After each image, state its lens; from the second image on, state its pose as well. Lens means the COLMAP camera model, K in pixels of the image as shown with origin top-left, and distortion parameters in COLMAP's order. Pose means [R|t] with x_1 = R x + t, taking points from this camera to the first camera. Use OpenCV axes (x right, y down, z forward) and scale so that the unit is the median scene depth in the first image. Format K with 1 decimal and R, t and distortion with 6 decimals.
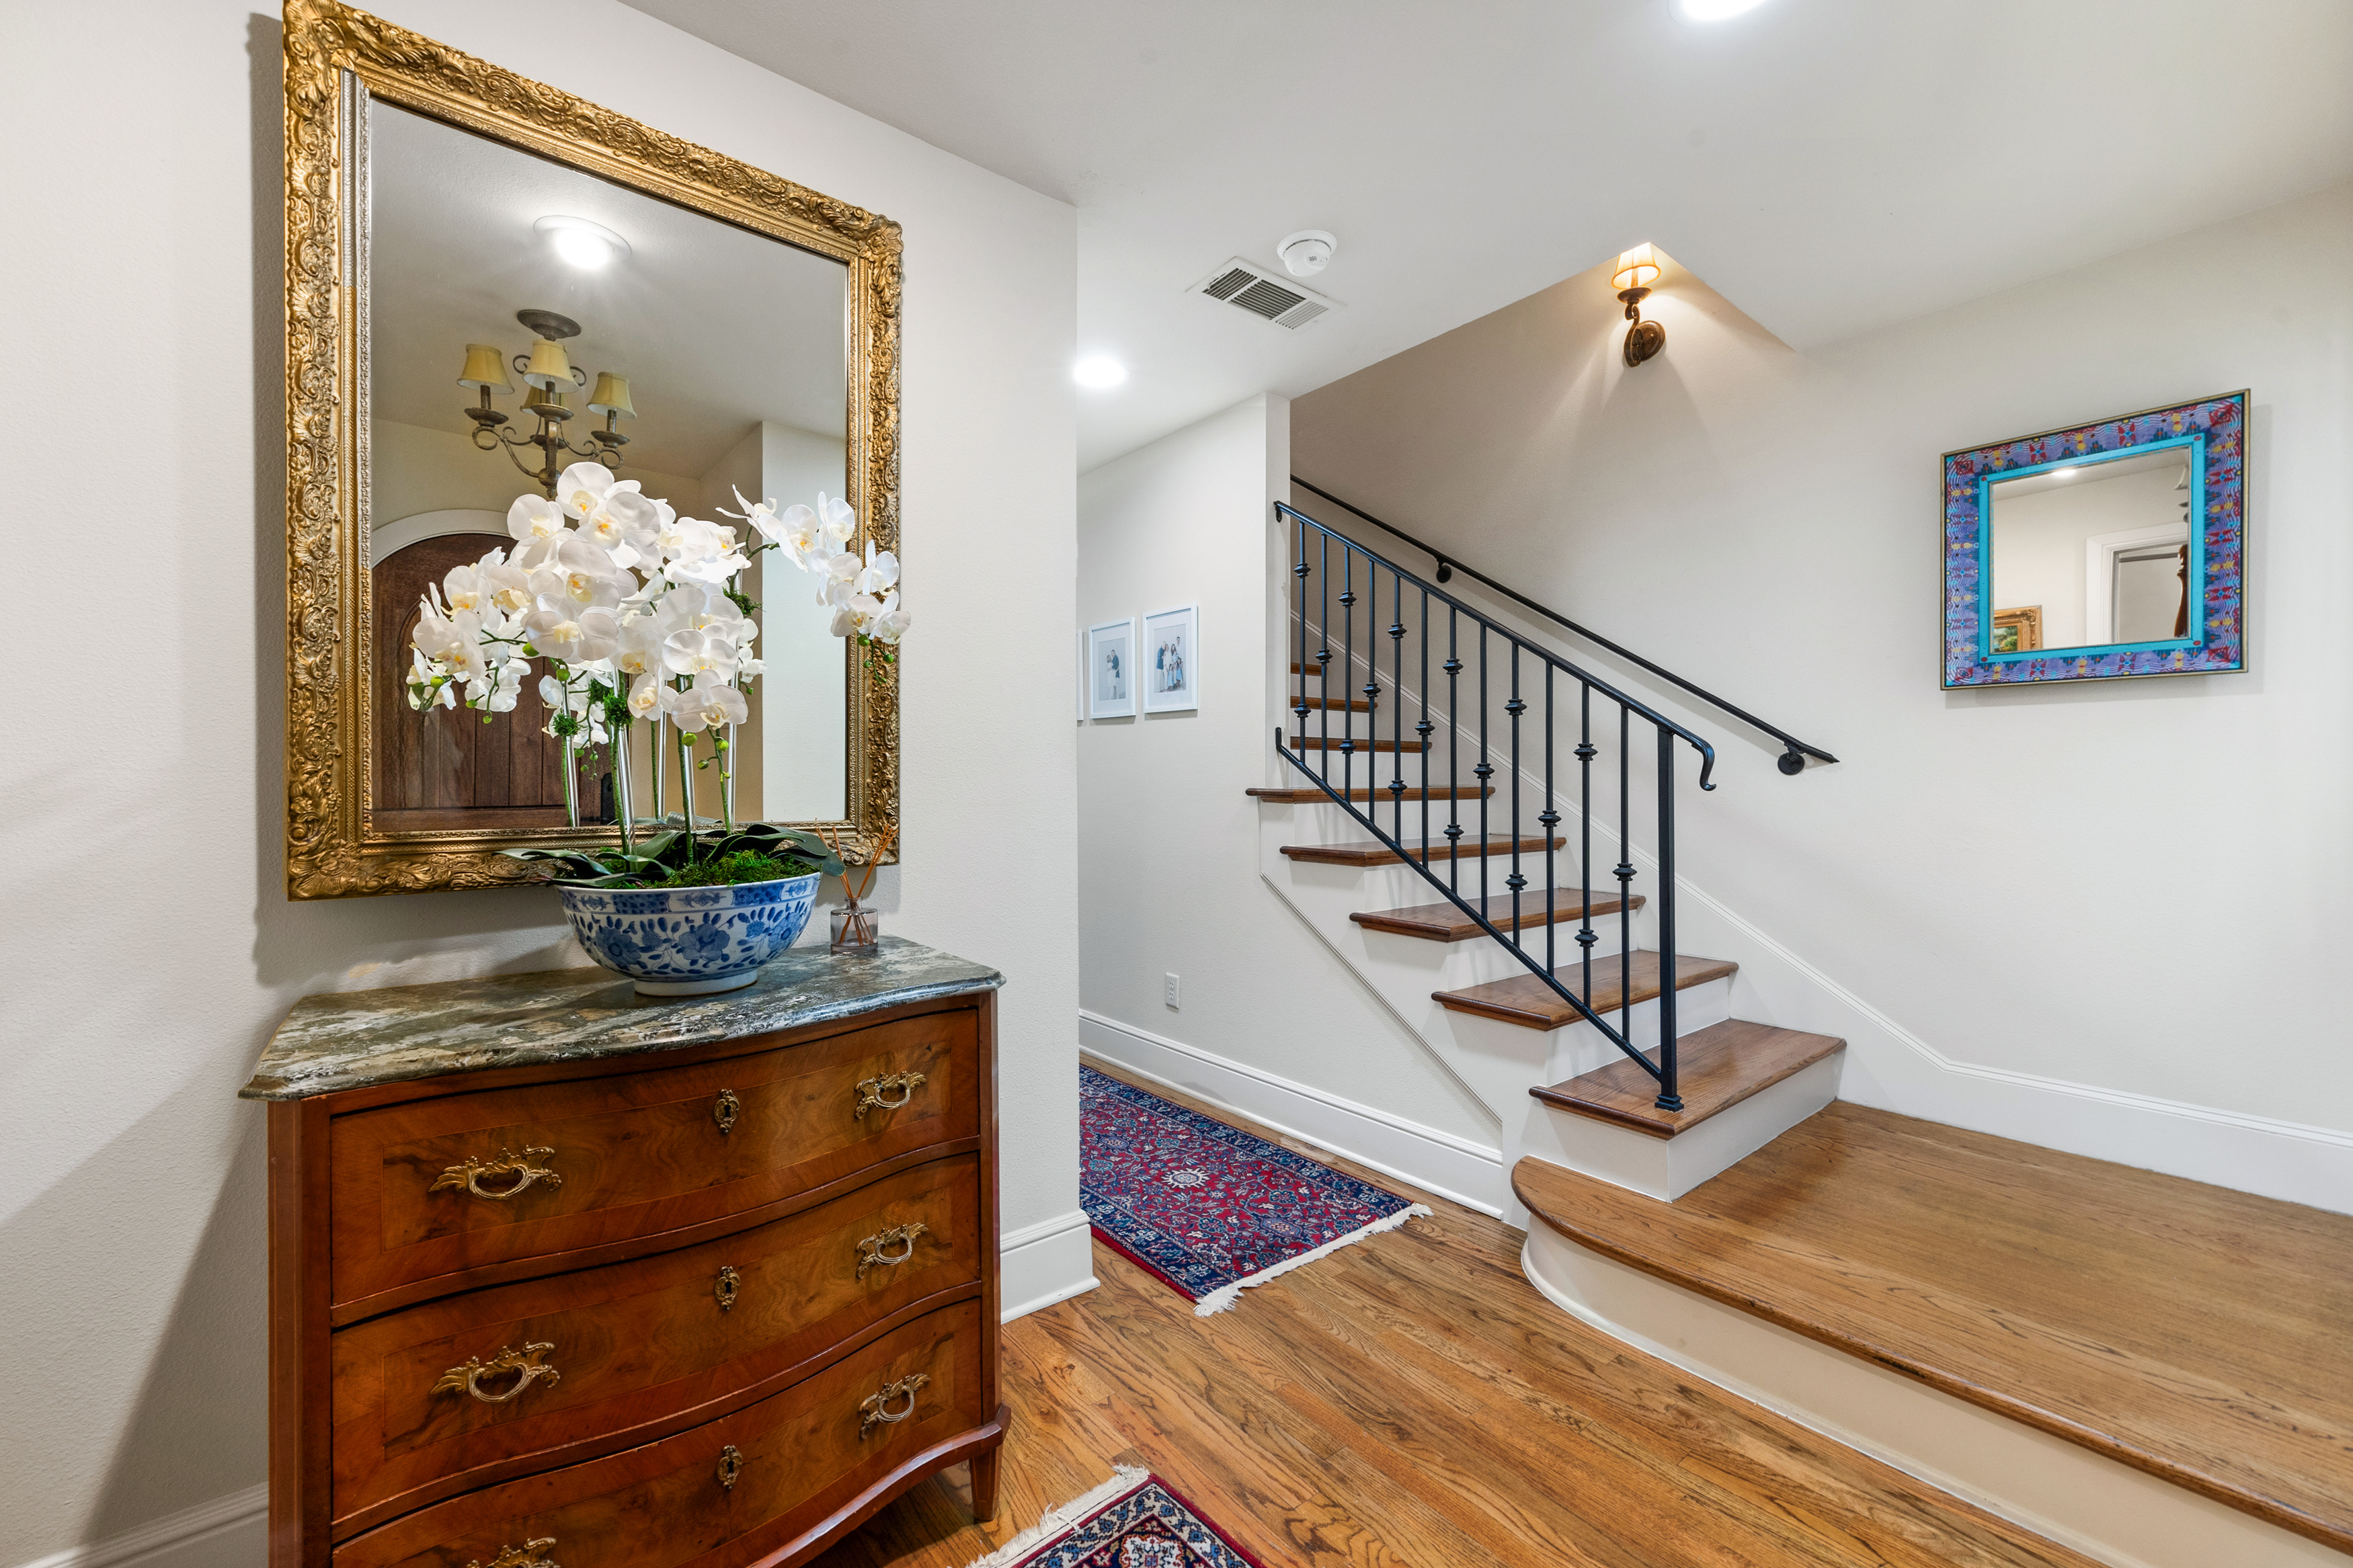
lens RADIAL K [[925.3, 0, 1165.7], [0, 925.3, 781.0], [0, 0, 1]] dist [0.005021, 0.000747]
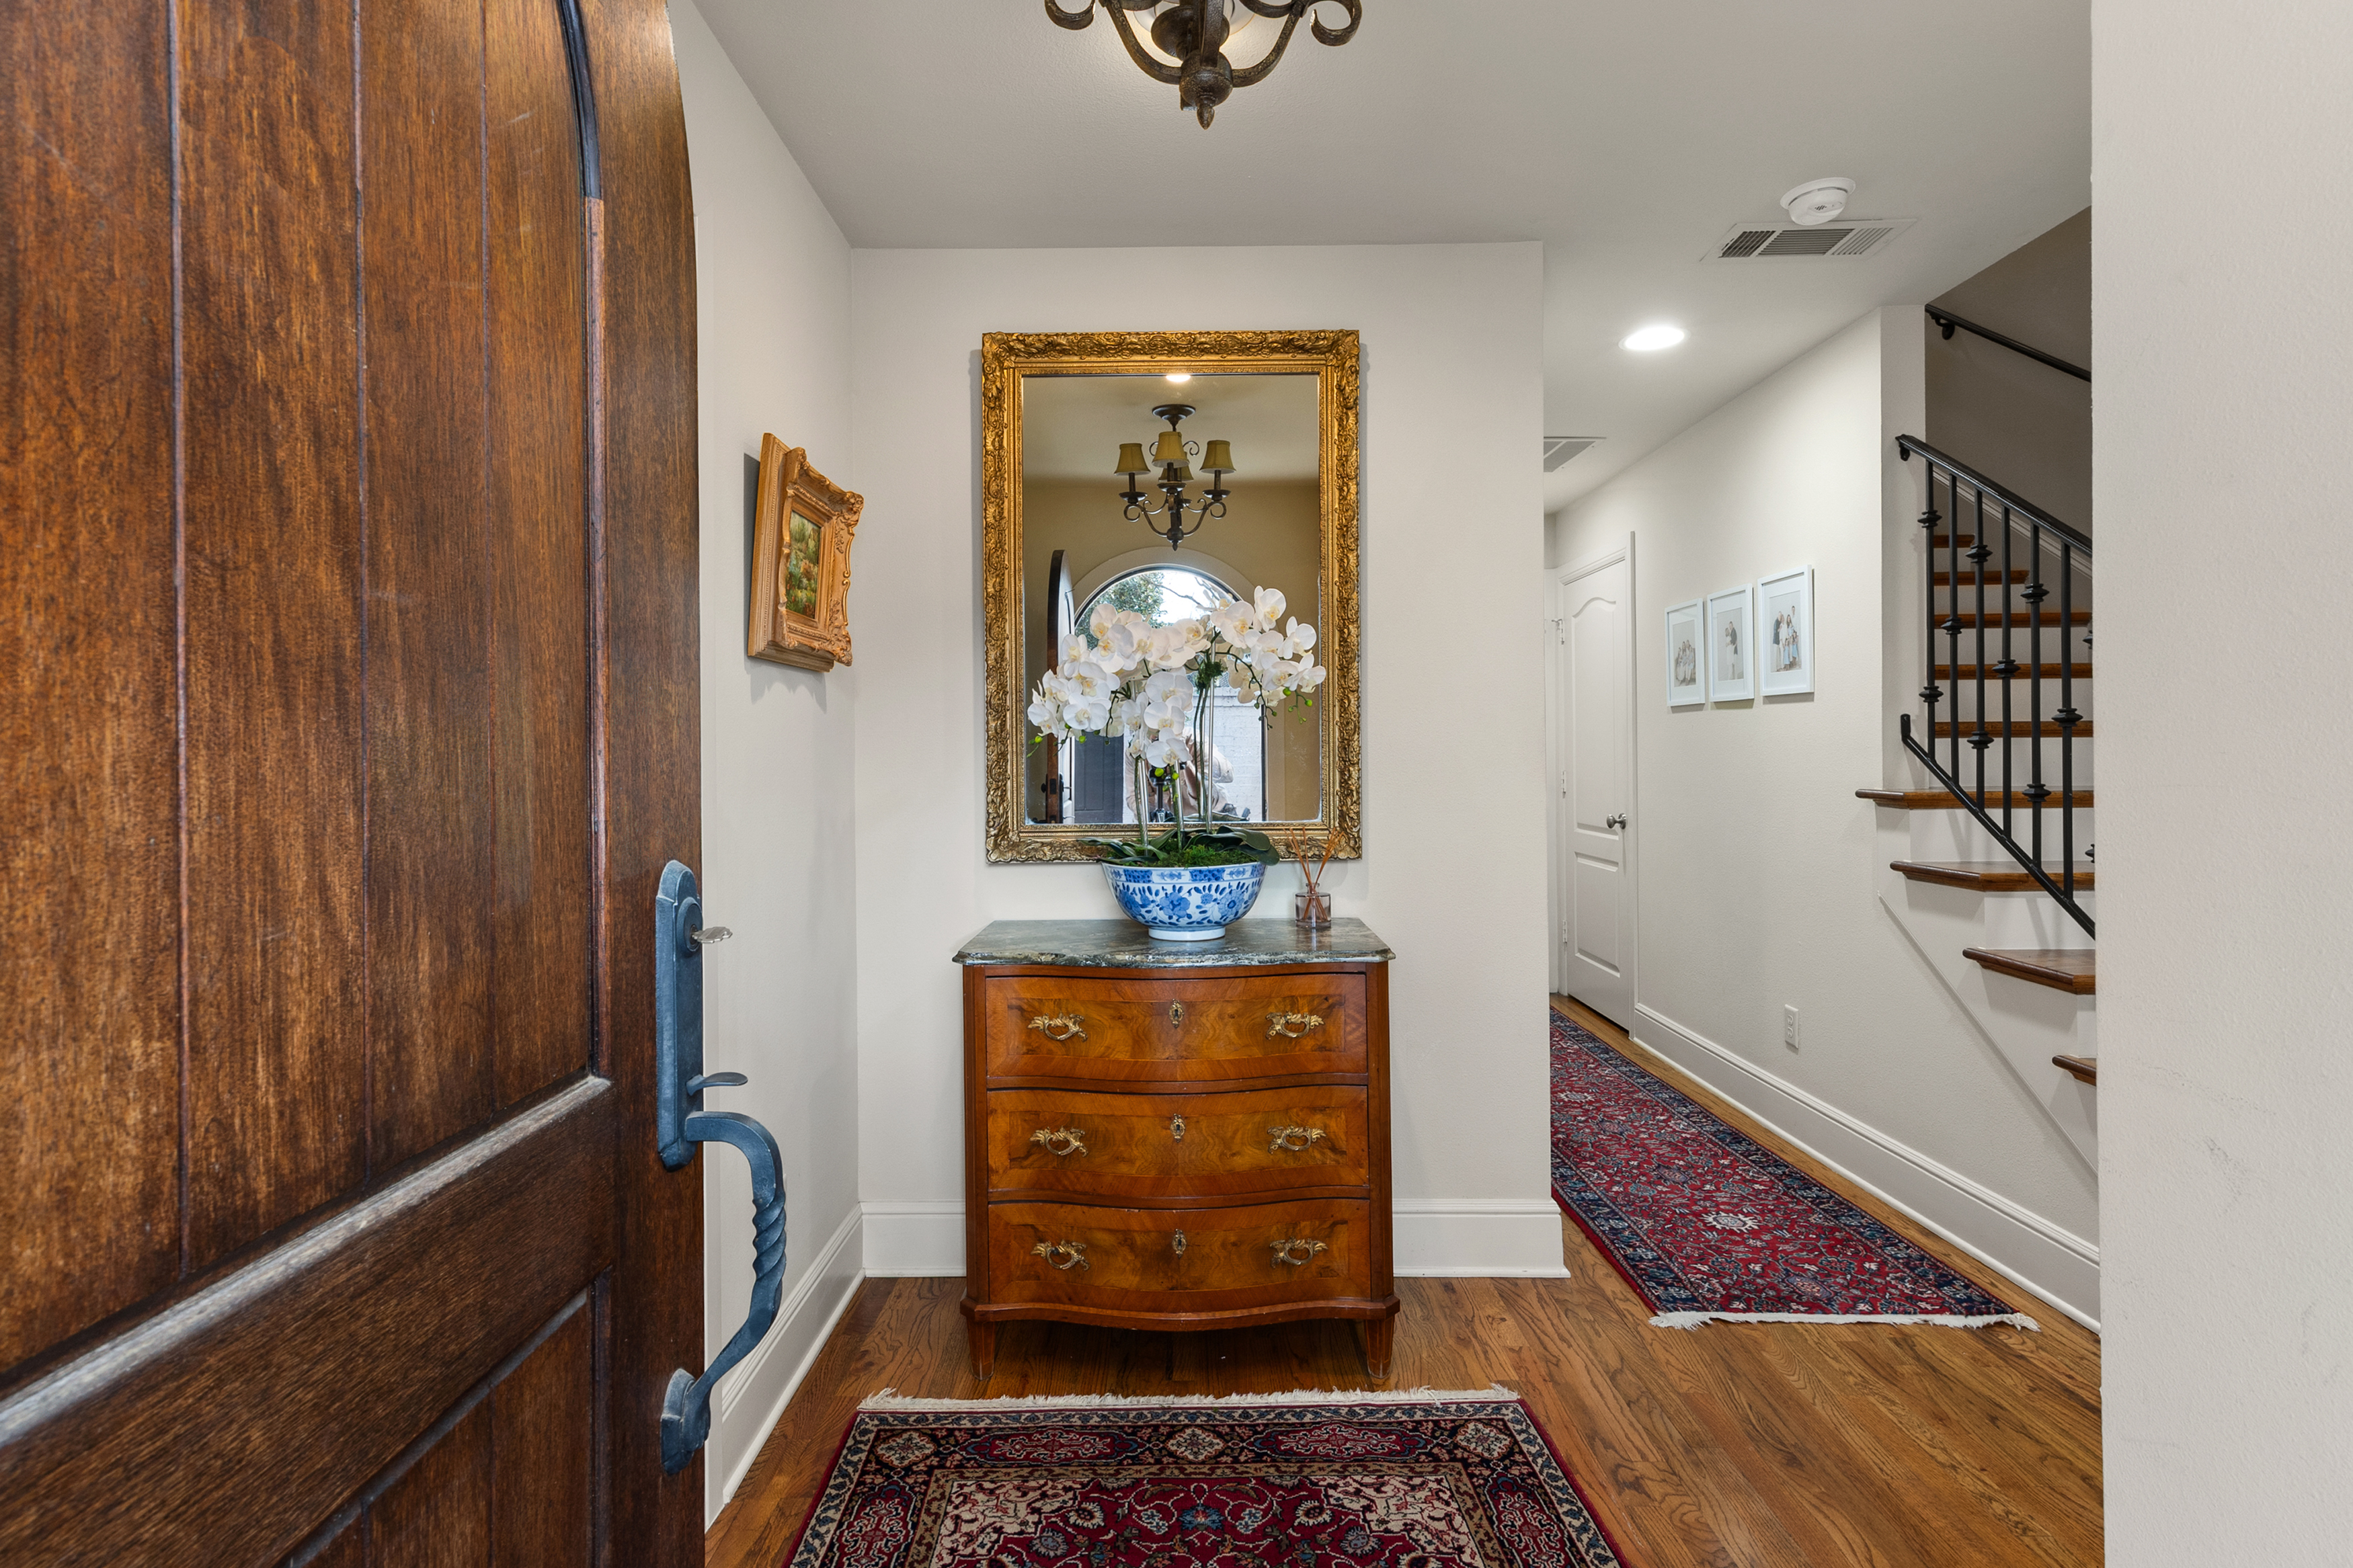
lens RADIAL K [[980.7, 0, 1176.0], [0, 980.7, 776.7], [0, 0, 1]] dist [0.003882, 0.001972]
pose [[0.813757, -0.000497, -0.581205, 0.184416], [0.004061, 0.999980, 0.004831, -0.017916], [0.581191, -0.006292, 0.813743, -0.126931]]
